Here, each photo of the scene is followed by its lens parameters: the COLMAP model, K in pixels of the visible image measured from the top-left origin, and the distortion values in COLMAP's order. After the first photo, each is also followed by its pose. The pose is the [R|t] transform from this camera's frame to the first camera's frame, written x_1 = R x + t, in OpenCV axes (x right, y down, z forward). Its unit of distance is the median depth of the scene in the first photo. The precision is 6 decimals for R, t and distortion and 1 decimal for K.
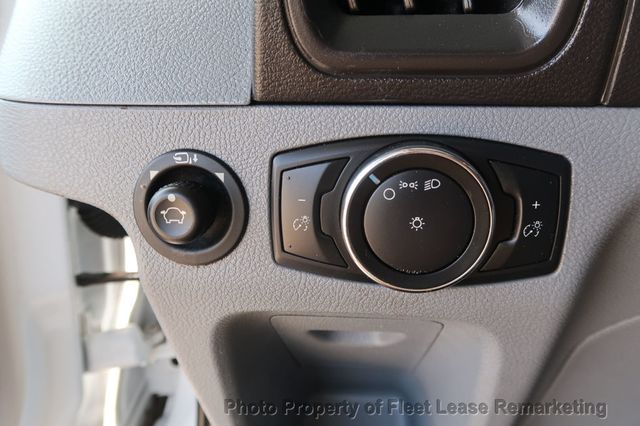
lens RADIAL K [[494.7, 0, 318.4], [0, 494.7, 211.7], [0, 0, 1]] dist [-0.003859, 0.001348]
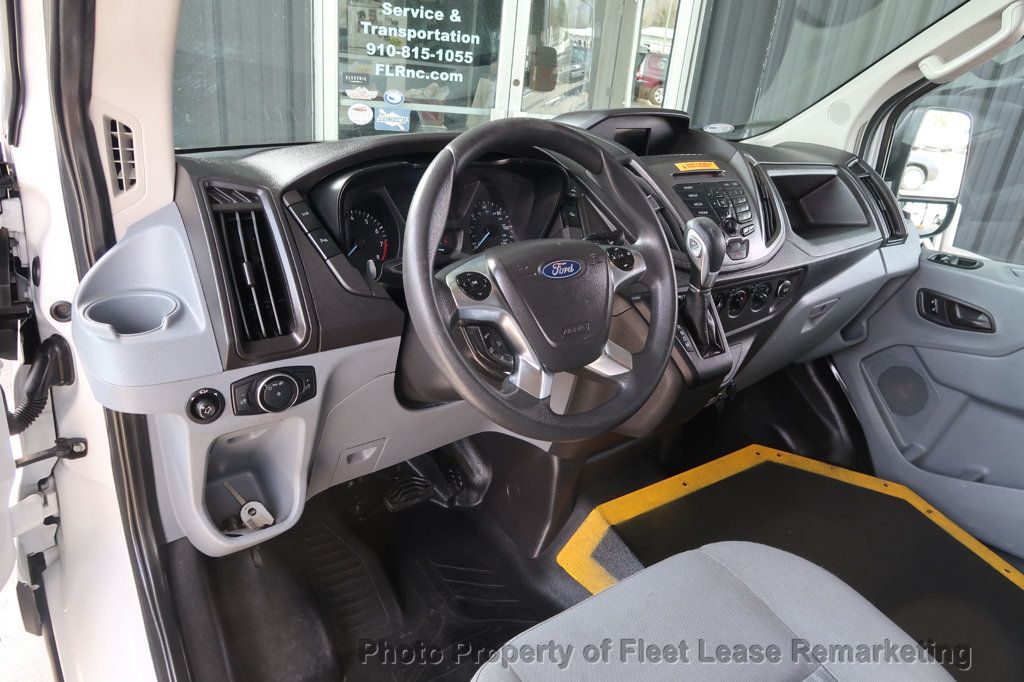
lens RADIAL K [[724.2, 0, 517.1], [0, 724.2, 337.3], [0, 0, 1]] dist [0.002592, -0.008351]
pose [[0.733852, -0.211700, 0.645480, -1.735188], [0.142213, 0.977022, 0.158754, -0.911592], [-0.664257, -0.024706, 0.747096, -3.848288]]
